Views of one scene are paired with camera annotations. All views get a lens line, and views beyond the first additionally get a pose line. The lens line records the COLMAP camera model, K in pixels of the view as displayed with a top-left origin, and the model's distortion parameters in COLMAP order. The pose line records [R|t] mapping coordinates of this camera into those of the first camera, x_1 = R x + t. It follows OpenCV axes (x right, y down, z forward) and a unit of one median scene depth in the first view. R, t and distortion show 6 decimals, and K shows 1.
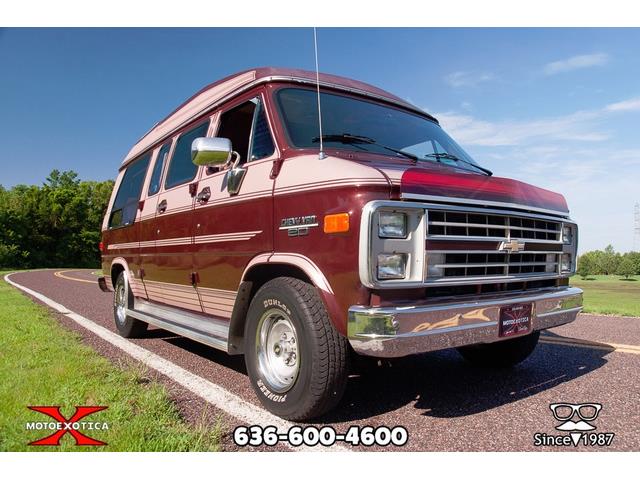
lens RADIAL K [[477.7, 0, 325.9], [0, 477.7, 239.0], [0, 0, 1]] dist [-0.130000, 0.068378]
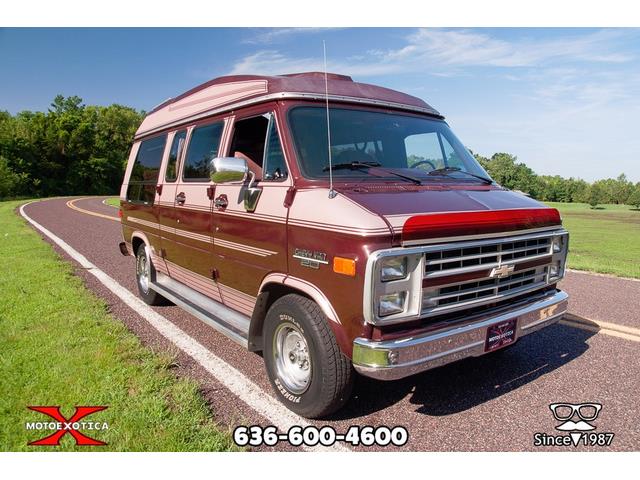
lens RADIAL K [[477.7, 0, 325.9], [0, 477.7, 239.0], [0, 0, 1]] dist [-0.130000, 0.068378]
pose [[0.999820, 0.006232, -0.017908, -0.001182], [-0.003271, 0.986982, 0.160800, -0.228356], [0.018676, -0.160712, 0.986825, -0.089605]]
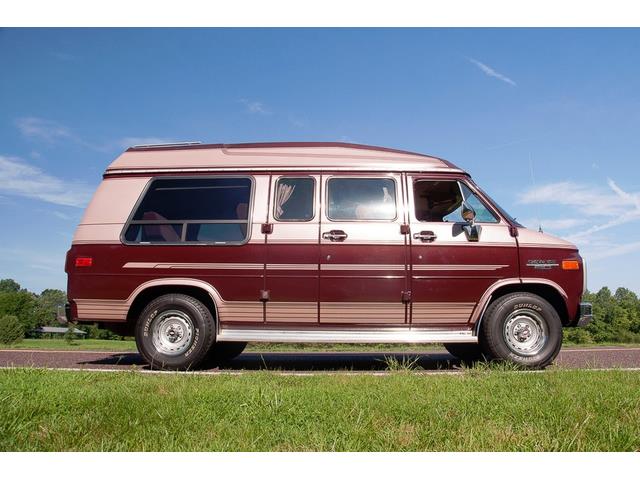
lens RADIAL K [[477.7, 0, 325.9], [0, 477.7, 239.0], [0, 0, 1]] dist [-0.130000, 0.068378]
pose [[0.626831, 0.151663, 0.764252, -1.879877], [-0.040835, 0.985919, -0.162160, 0.193393], [-0.778085, 0.070438, 0.624198, 0.444744]]
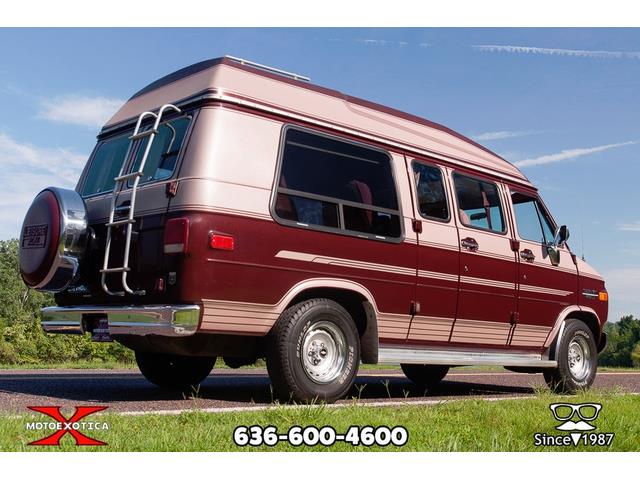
lens RADIAL K [[808.7, 0, 320.0], [0, 808.7, 240.0], [0, 0, 1]] dist [0.007176, 0.012175]
pose [[-0.087545, 0.123661, 0.988455, -3.056833], [-0.084781, 0.987740, -0.131080, 0.264759], [-0.992546, -0.095277, -0.075988, 2.185980]]
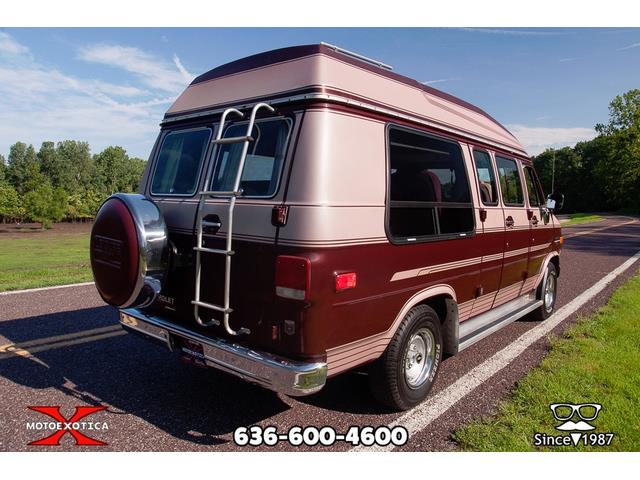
lens RADIAL K [[477.7, 0, 325.9], [0, 477.7, 239.0], [0, 0, 1]] dist [-0.130000, 0.068378]
pose [[-0.224961, -0.086744, 0.970499, -2.023631], [-0.068230, 0.994987, 0.073117, -0.121650], [-0.971976, -0.049769, -0.229752, 2.539637]]
